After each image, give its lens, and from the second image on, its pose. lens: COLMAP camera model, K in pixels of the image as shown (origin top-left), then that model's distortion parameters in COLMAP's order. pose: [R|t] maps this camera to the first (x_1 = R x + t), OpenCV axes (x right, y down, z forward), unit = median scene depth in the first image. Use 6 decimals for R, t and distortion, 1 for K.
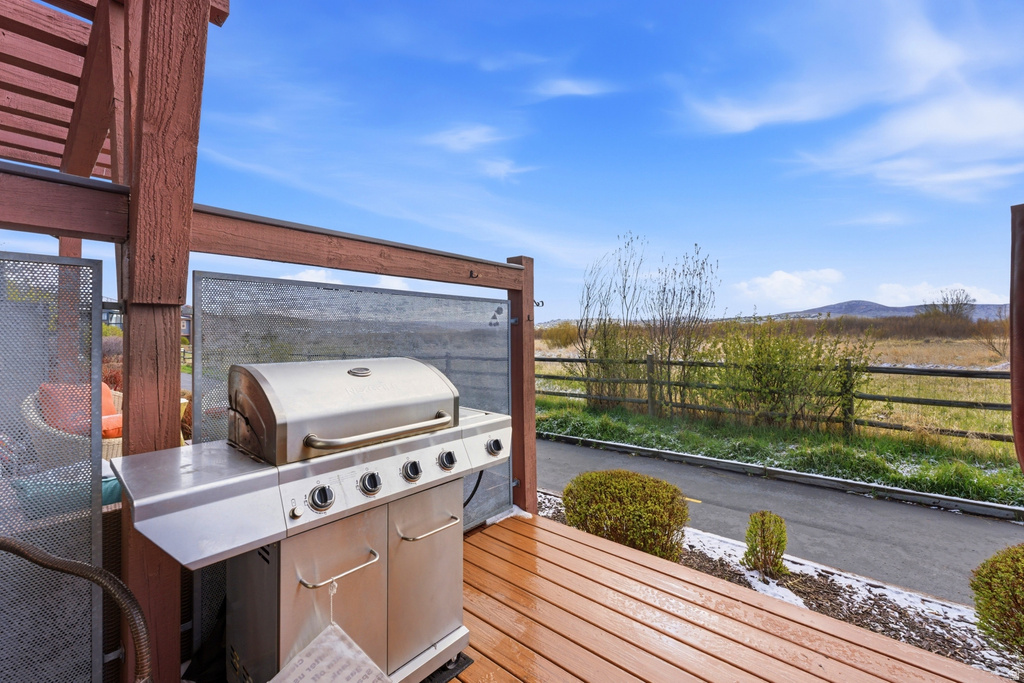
lens RADIAL K [[412.4, 0, 514.3], [0, 412.4, 336.9], [0, 0, 1]] dist [-0.002240, 0.000032]
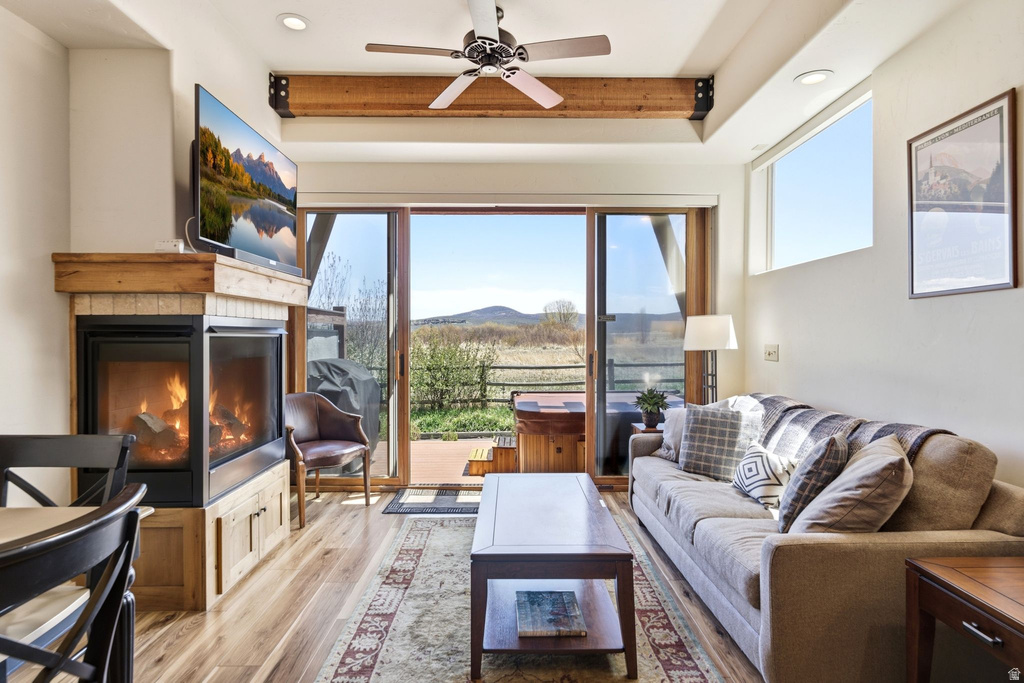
lens RADIAL K [[557.3, 0, 513.5], [0, 557.3, 339.7], [0, 0, 1]] dist [-0.005857, -0.000554]
pose [[0.753337, 0.001837, 0.657632, -0.507424], [0.002813, 0.999978, -0.006016, -0.014271], [-0.657628, 0.006382, 0.753315, -0.683432]]
